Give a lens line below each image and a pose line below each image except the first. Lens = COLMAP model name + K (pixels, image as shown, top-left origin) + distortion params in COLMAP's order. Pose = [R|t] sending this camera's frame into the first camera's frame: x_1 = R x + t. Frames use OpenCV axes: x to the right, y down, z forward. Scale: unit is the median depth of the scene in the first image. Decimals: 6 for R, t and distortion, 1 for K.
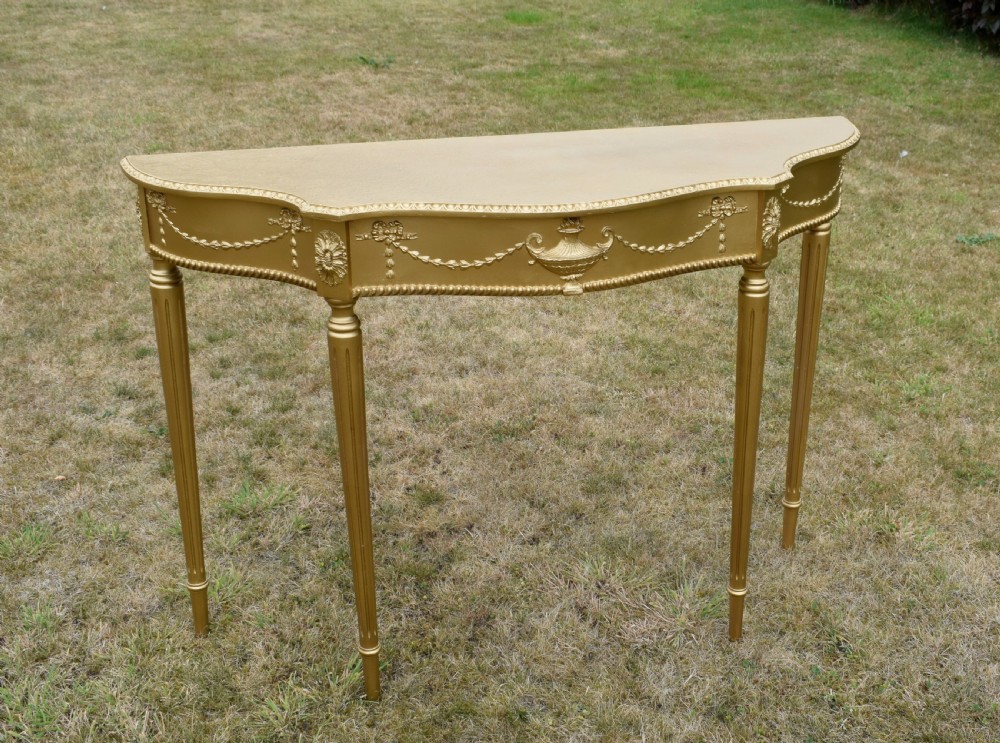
lens RADIAL K [[1313.0, 0, 570.2], [0, 1313.0, 346.0], [0, 0, 1]] dist [-0.022593, -0.026352]
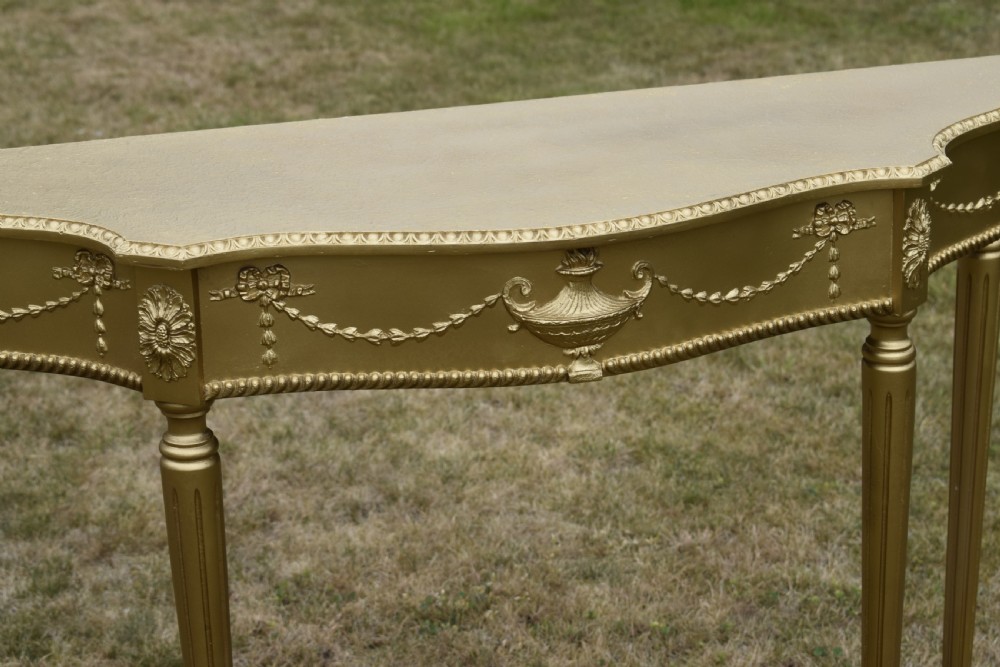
lens RADIAL K [[2262.7, 0, 500.0], [0, 2262.7, 333.5], [0, 0, 1]] dist [-0.026854, 0.075956]
pose [[0.999319, -0.036126, 0.007546, -0.038636], [0.036468, 0.997997, -0.051696, -0.008886], [-0.005664, 0.051936, 0.998634, 0.004388]]
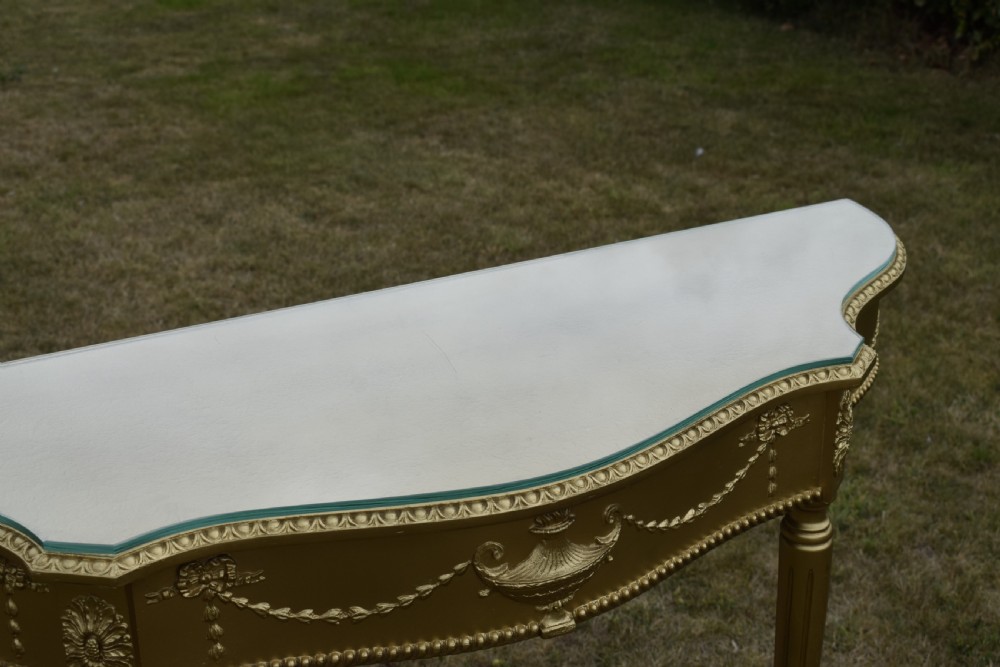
lens RADIAL K [[1435.1, 0, 500.0], [0, 1435.1, 333.5], [0, 0, 1]] dist [-0.004619, -0.032615]
pose [[0.977439, -0.101263, 0.185360, -0.108294], [0.100074, 0.994855, 0.015782, -0.158904], [-0.186005, 0.003124, 0.982544, 0.385102]]
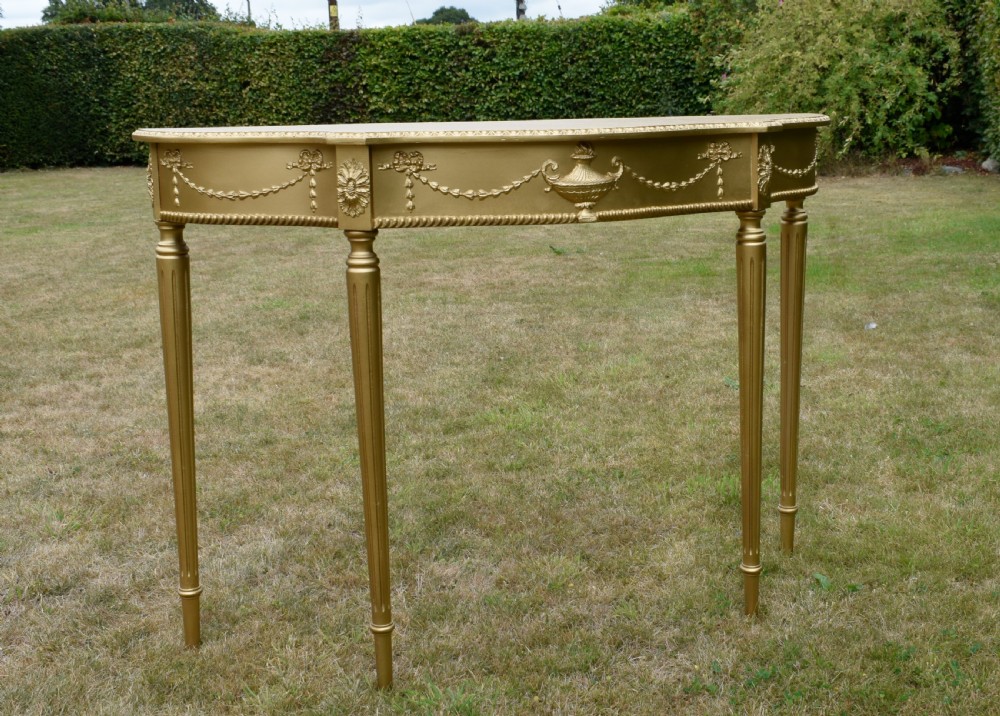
lens RADIAL K [[1348.0, 0, 555.5], [0, 1348.0, 311.8], [0, 0, 1]] dist [-0.025108, -0.018400]
pose [[0.996434, -0.036967, 0.075842, -0.096490], [0.053211, 0.972937, -0.224862, 0.242646], [-0.065477, 0.228096, 0.971435, -0.010306]]
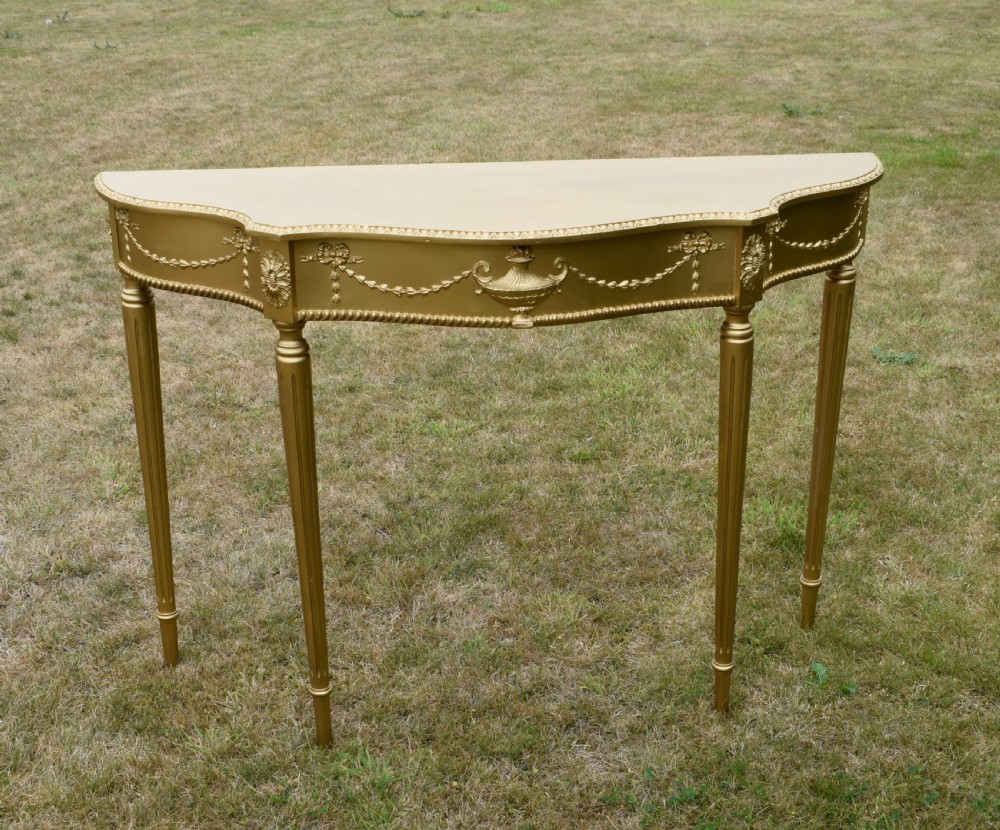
lens RADIAL K [[1503.6, 0, 498.3], [0, 1503.6, 449.7], [0, 0, 1]] dist [-0.024614, -0.025409]
pose [[0.983778, 0.057527, -0.169917, 0.159635], [-0.055161, 0.998304, 0.018618, 0.026973], [0.170699, -0.008943, 0.985283, -0.070859]]
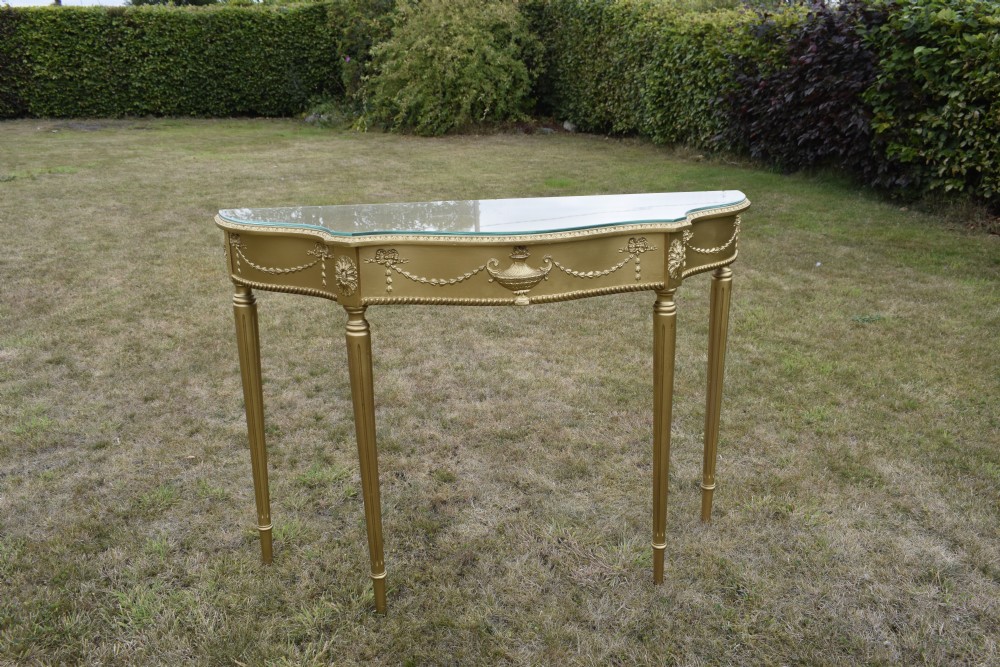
lens RADIAL K [[889.3, 0, 508.4], [0, 889.3, 337.6], [0, 0, 1]] dist [-0.018925, -0.008399]
pose [[0.993854, 0.009890, -0.110258, 0.081836], [-0.020585, 0.995141, -0.096285, 0.075779], [0.108770, 0.097963, 0.989228, 0.084886]]
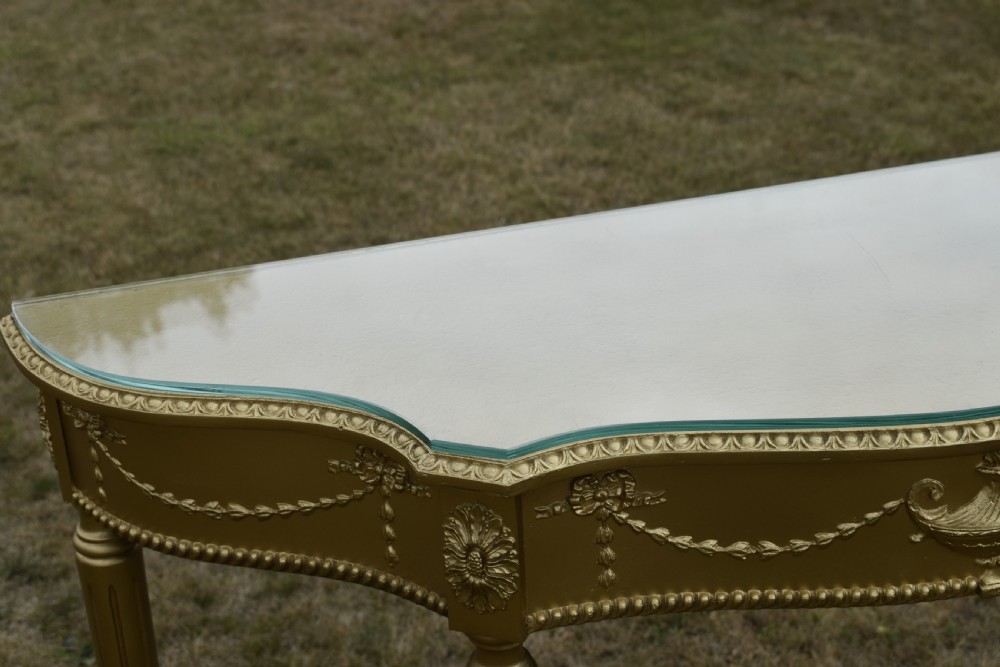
lens RADIAL K [[1653.7, 0, 511.8], [0, 1653.7, 331.8], [0, 0, 1]] dist [-0.007636, -0.035335]
pose [[0.998160, -0.054619, -0.026327, -0.135602], [0.055861, 0.997236, 0.048991, -0.153667], [0.023579, -0.050372, 0.998452, 0.385356]]
